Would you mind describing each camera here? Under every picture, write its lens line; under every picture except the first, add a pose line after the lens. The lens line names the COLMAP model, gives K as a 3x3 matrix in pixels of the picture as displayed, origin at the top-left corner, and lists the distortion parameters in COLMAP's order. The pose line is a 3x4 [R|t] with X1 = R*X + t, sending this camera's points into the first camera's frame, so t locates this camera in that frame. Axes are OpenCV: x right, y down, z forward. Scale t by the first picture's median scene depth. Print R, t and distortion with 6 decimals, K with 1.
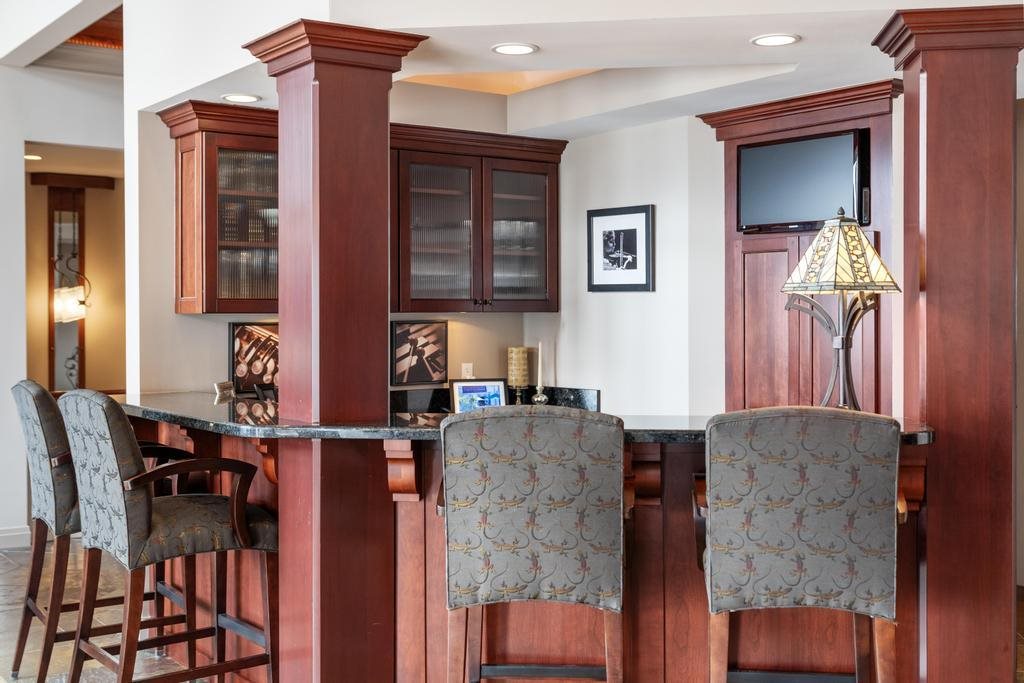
lens RADIAL K [[1251.3, 0, 512.0], [0, 1251.3, 341.5], [0, 0, 1]] dist [0.006884, 0.025804]
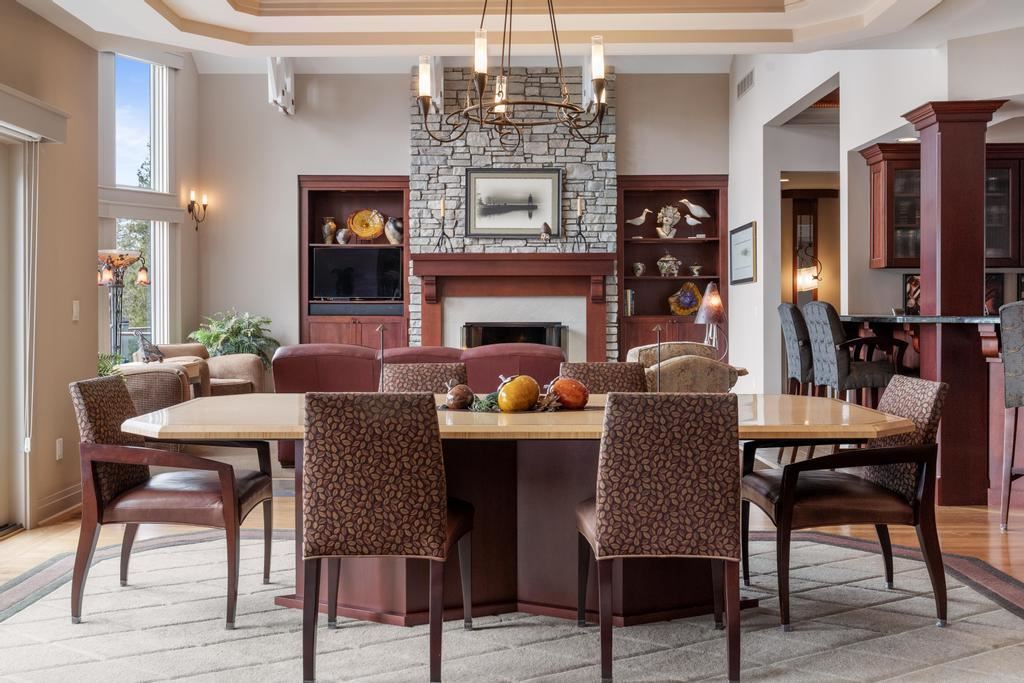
lens RADIAL K [[1039.8, 0, 511.1], [0, 1039.8, 310.0], [0, 0, 1]] dist [0.004893, -0.004264]
pose [[0.816385, -0.001764, -0.577505, 0.179009], [-0.006196, 0.999911, -0.011812, 0.064611], [0.577474, 0.013221, 0.816302, -0.517796]]
